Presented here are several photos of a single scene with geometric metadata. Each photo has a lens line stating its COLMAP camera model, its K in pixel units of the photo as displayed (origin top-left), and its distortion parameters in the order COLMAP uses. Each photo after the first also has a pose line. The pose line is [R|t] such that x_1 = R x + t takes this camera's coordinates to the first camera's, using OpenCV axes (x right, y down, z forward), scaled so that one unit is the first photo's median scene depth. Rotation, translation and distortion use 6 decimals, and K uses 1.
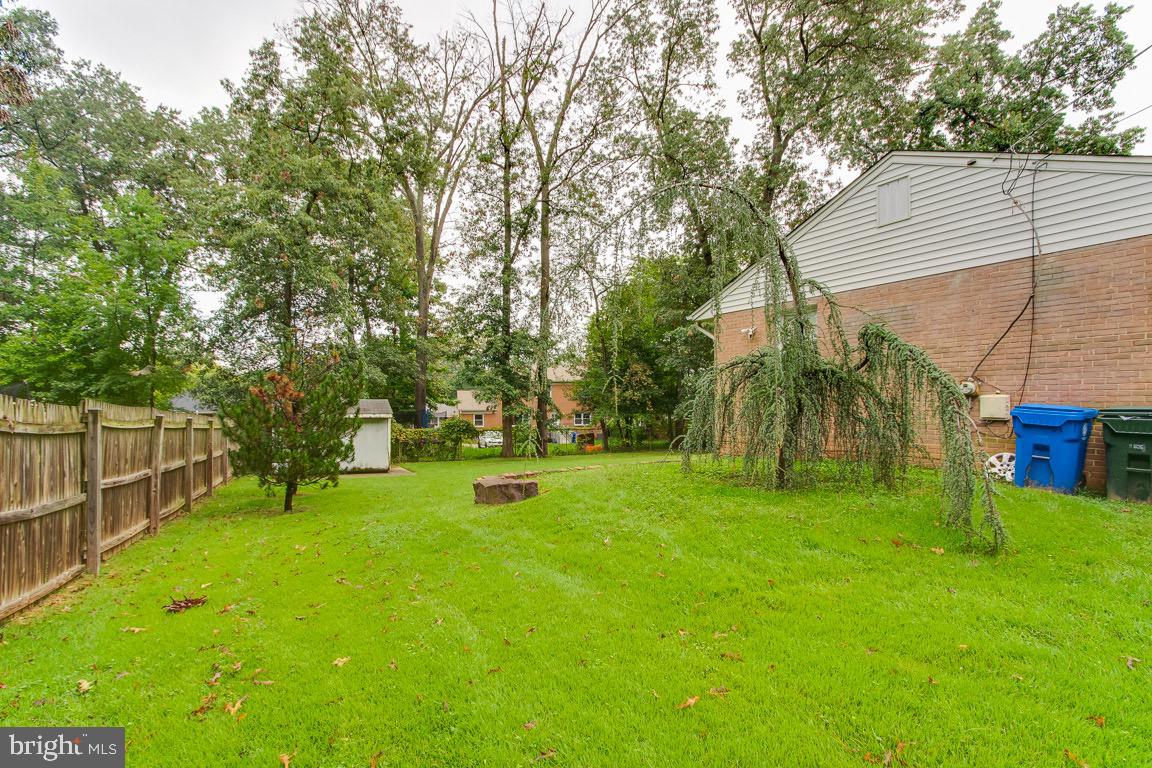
lens RADIAL K [[545.8, 0, 574.1], [0, 545.8, 402.1], [0, 0, 1]] dist [-0.001957, 0.000154]
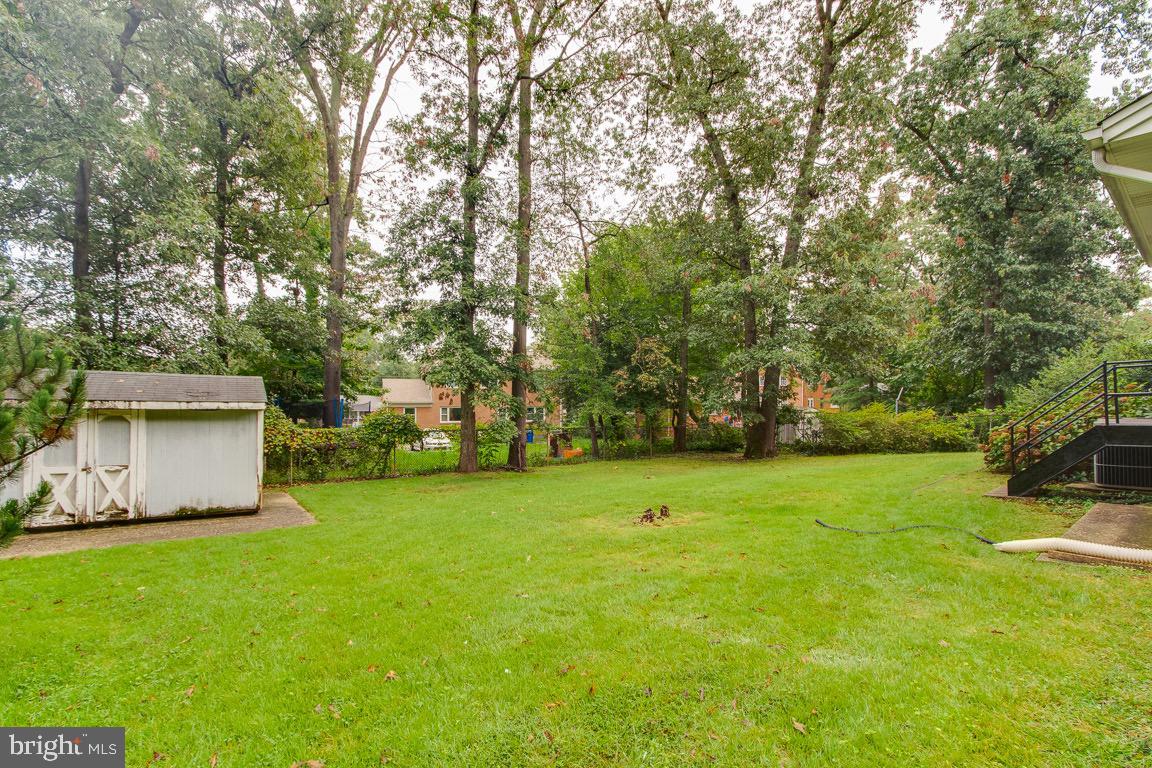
lens RADIAL K [[545.8, 0, 574.1], [0, 545.8, 402.1], [0, 0, 1]] dist [-0.001957, 0.000154]
pose [[0.991146, 0.010097, 0.132389, -0.073111], [-0.011049, 0.999918, 0.006460, 0.009748], [-0.132313, -0.007866, 0.991177, 0.292586]]
